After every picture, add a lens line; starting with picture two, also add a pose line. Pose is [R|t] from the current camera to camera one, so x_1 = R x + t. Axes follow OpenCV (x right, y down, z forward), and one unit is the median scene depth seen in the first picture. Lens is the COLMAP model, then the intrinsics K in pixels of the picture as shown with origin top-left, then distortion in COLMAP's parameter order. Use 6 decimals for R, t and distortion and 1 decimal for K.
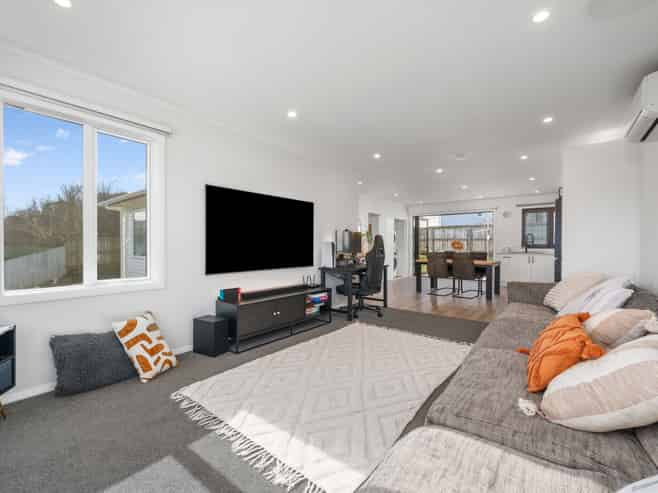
lens RADIAL K [[305.2, 0, 329.0], [0, 305.2, 246.5], [0, 0, 1]] dist [-0.001143, -0.000079]
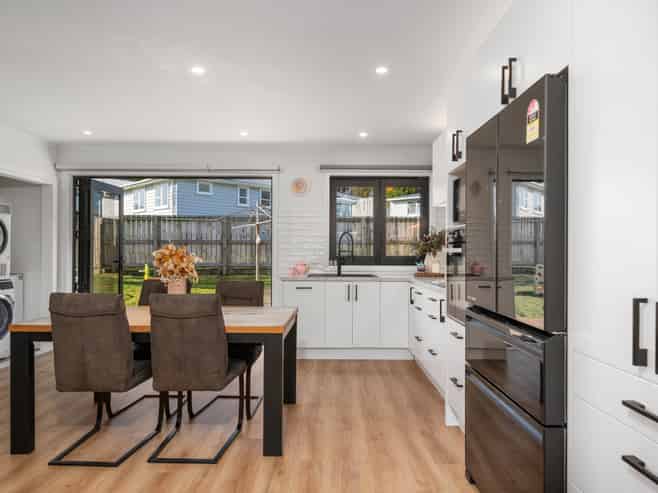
lens RADIAL K [[452.3, 0, 329.0], [0, 452.3, 246.5], [0, 0, 1]] dist [0.001049, 0.000266]
pose [[0.797542, -0.007777, 0.603214, 0.175454], [0.013077, 0.999905, -0.004399, -0.013997], [-0.603122, 0.011396, 0.797568, 0.356307]]
